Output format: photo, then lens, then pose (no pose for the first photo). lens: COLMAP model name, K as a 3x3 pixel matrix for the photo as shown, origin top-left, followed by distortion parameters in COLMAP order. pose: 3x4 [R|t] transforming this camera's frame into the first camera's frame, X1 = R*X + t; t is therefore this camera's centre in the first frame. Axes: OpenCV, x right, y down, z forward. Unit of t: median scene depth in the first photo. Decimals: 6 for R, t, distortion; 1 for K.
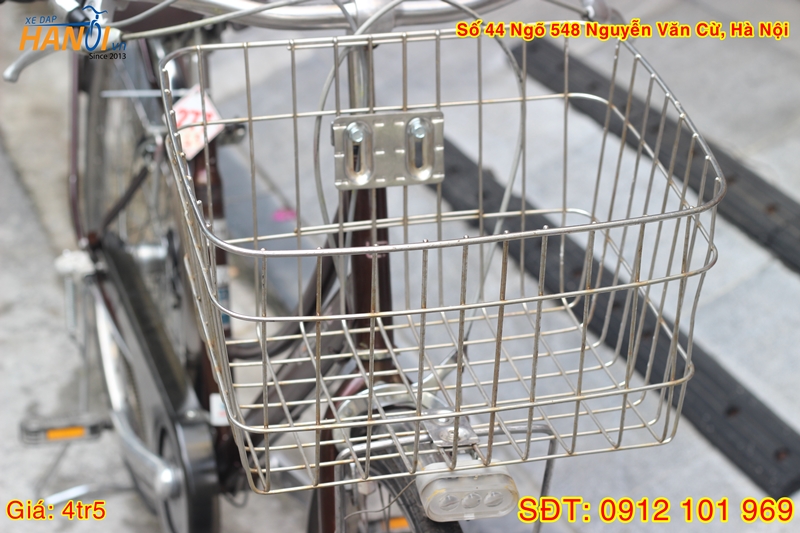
lens RADIAL K [[2133.9, 0, 400.1], [0, 2133.9, 267.1], [0, 0, 1]] dist [0.004773, 0.000000]
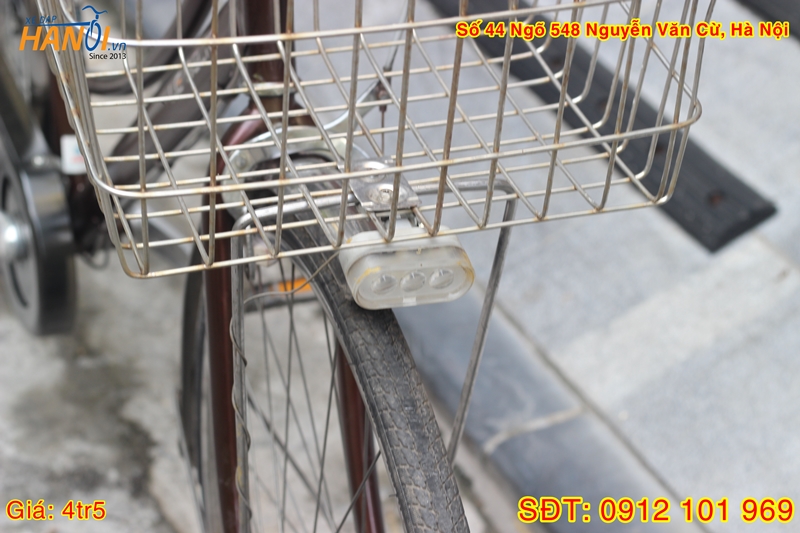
lens RADIAL K [[2133.9, 0, 399.4], [0, 2133.9, 266.4], [0, 0, 1]] dist [0.004773, 0.000000]
pose [[0.997505, -0.011552, 0.069640, -0.022278], [0.002700, 0.992041, 0.125890, 0.007303], [-0.070540, -0.125388, 0.989597, 0.222574]]
